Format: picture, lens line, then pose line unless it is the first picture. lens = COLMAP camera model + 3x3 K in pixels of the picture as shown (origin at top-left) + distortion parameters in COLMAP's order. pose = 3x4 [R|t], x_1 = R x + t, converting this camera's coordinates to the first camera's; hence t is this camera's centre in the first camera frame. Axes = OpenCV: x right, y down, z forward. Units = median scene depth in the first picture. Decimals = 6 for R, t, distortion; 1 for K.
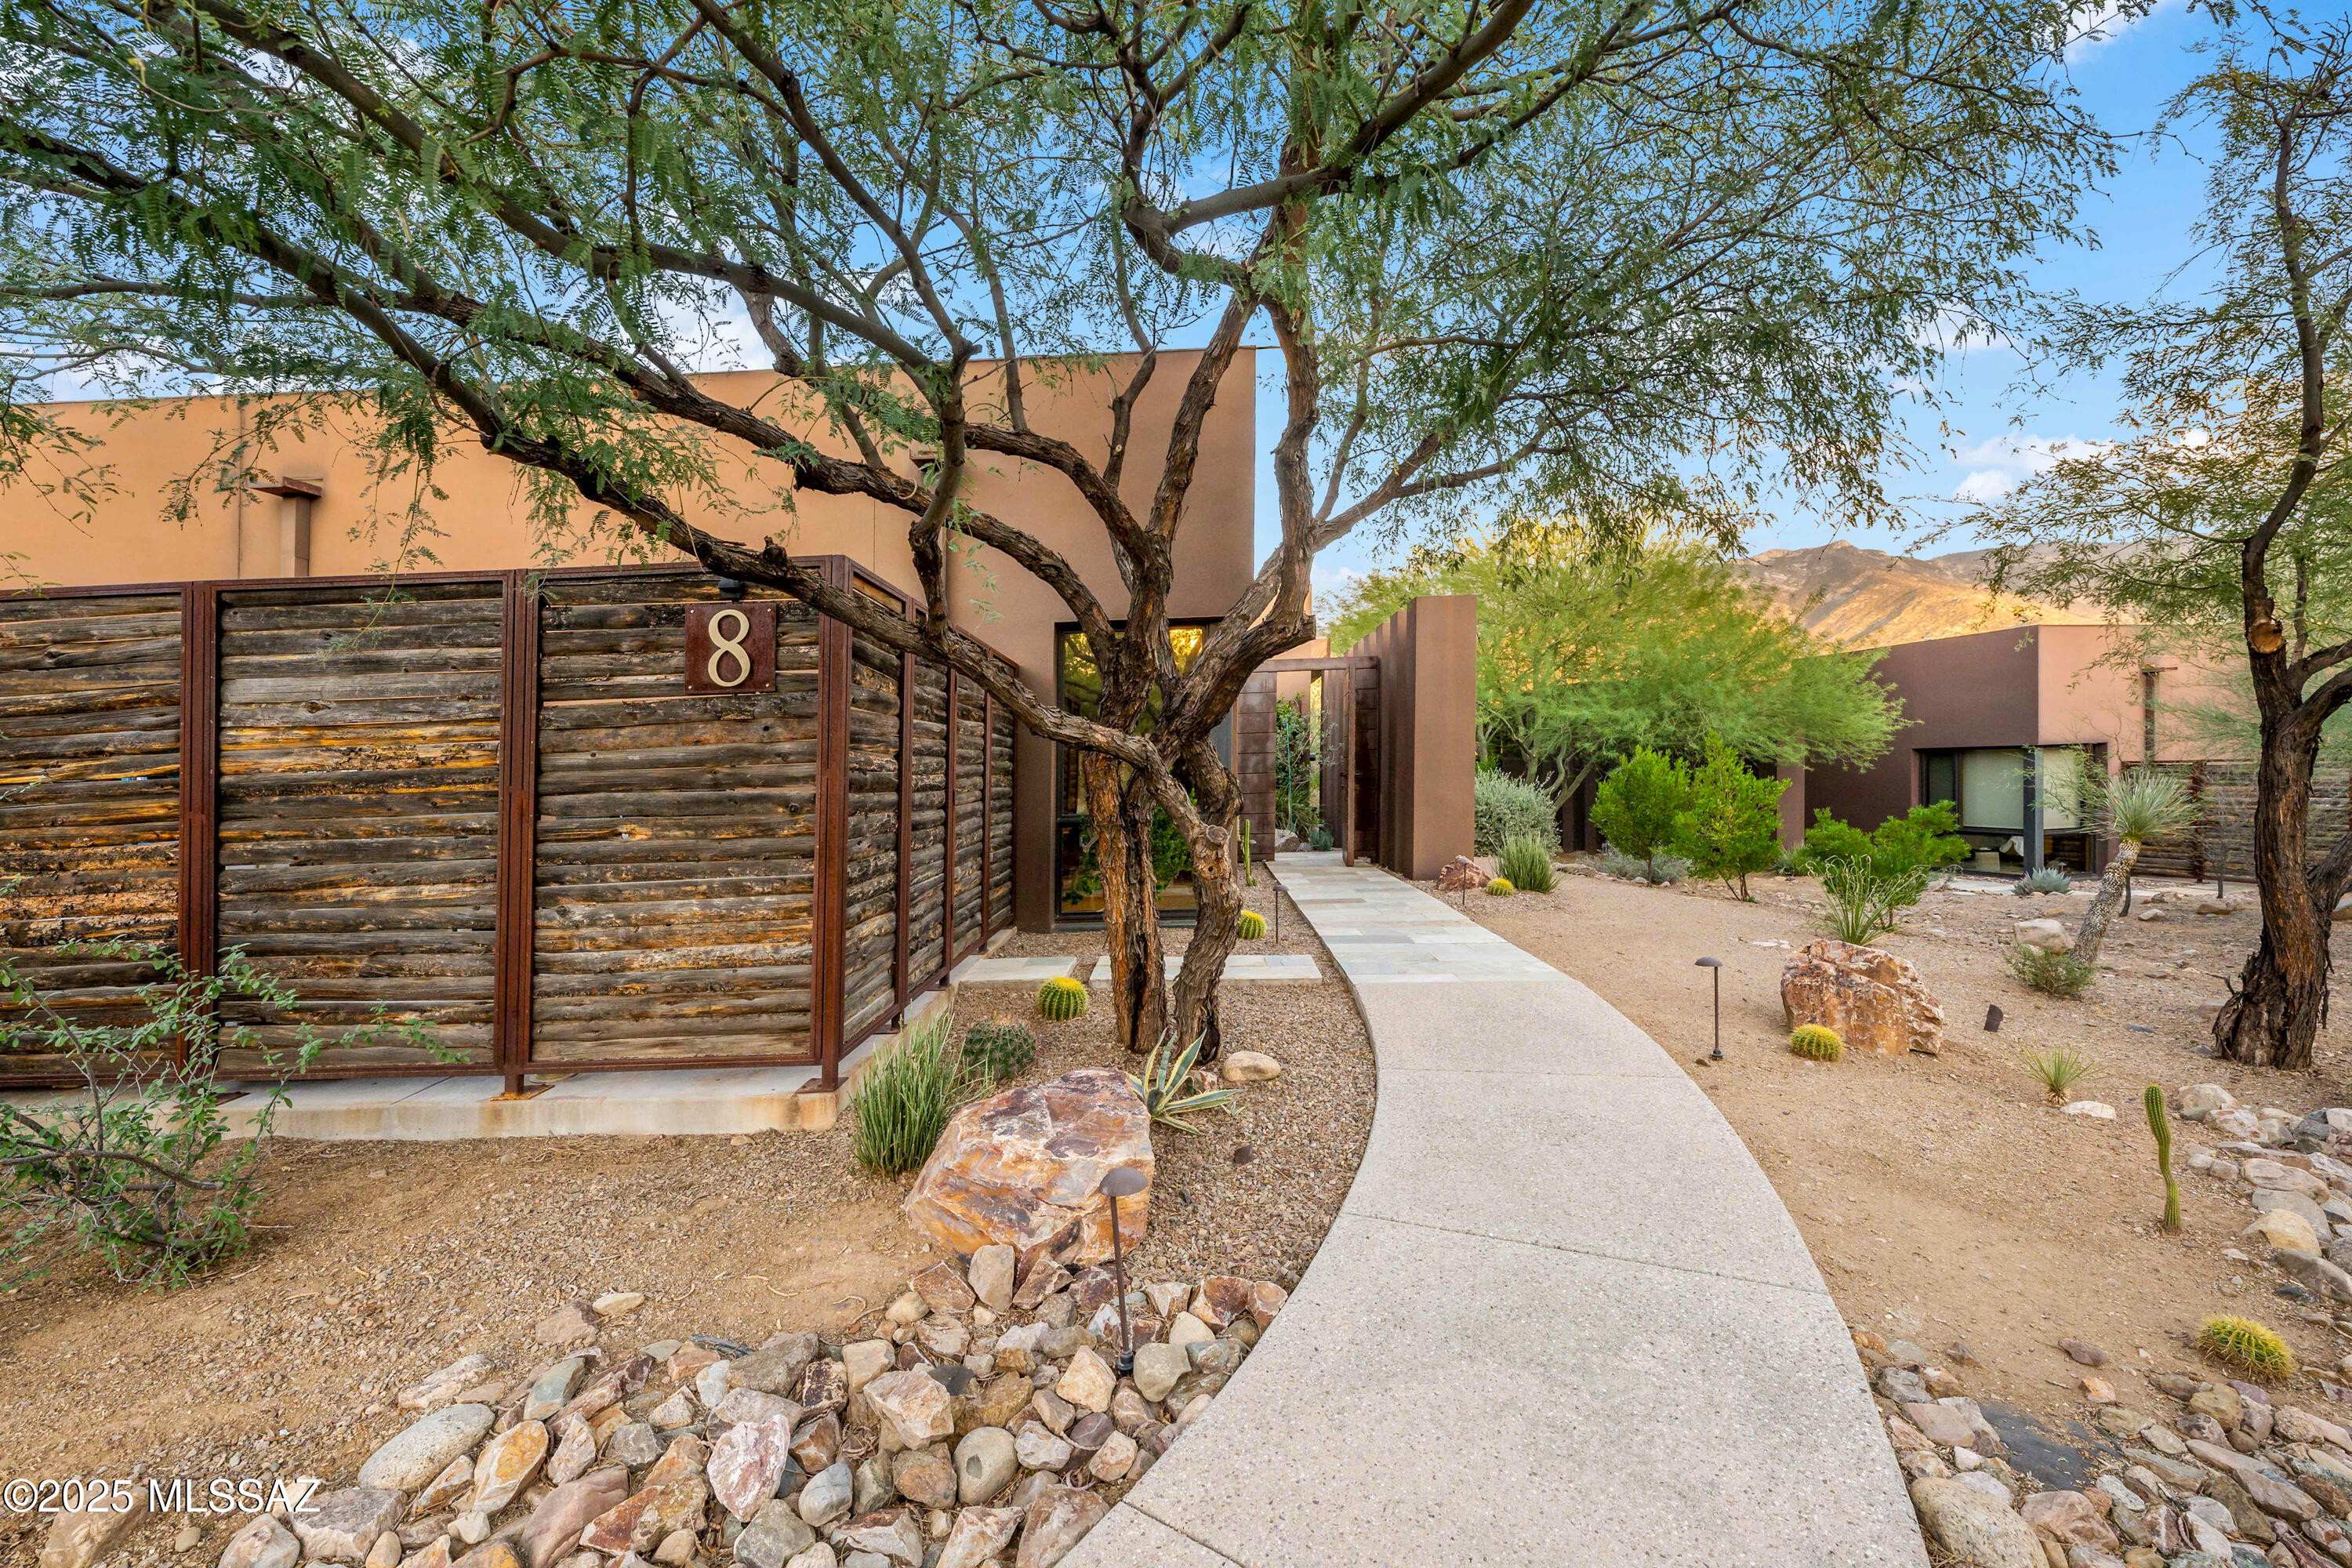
lens RADIAL K [[955.9, 0, 1175.0], [0, 955.9, 774.2], [0, 0, 1]] dist [0.001456, -0.000135]
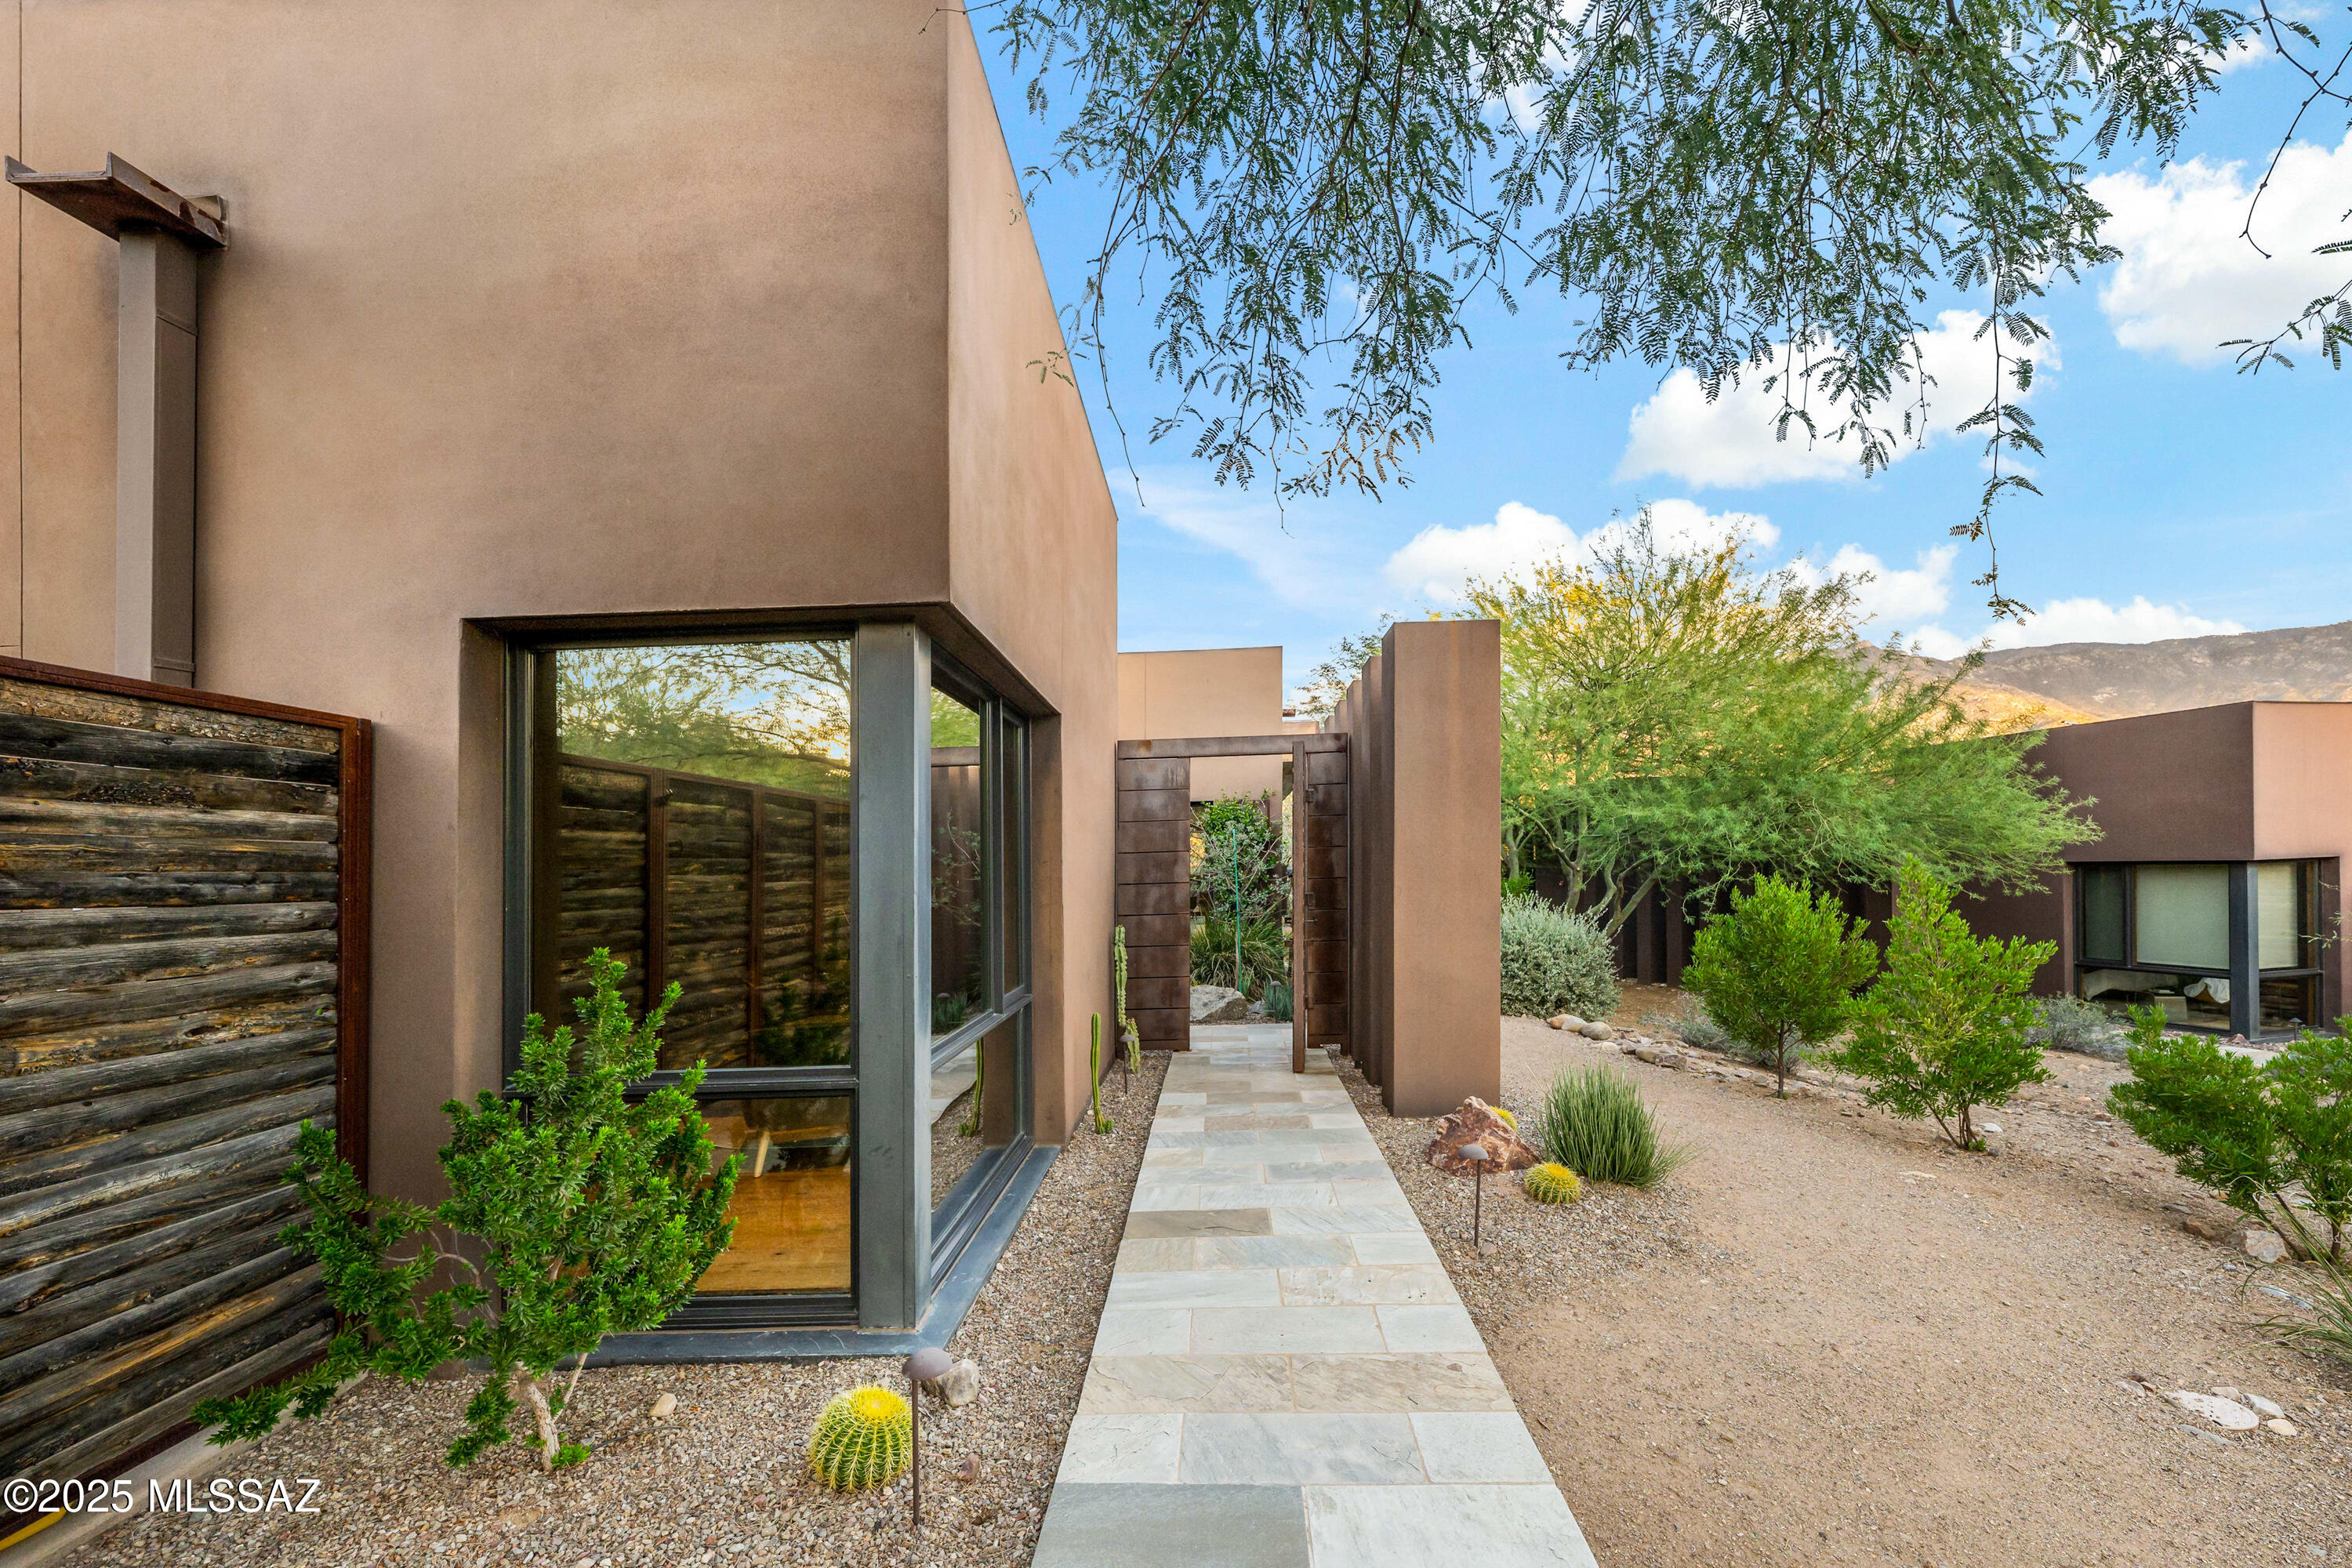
lens RADIAL K [[955.9, 0, 1185.4], [0, 955.9, 855.4], [0, 0, 1]] dist [0.001456, -0.000135]
pose [[0.999865, 0.003274, -0.016112, 0.072958], [-0.003479, 0.999913, -0.012752, -0.021173], [0.016068, 0.012806, 0.999789, 0.231445]]
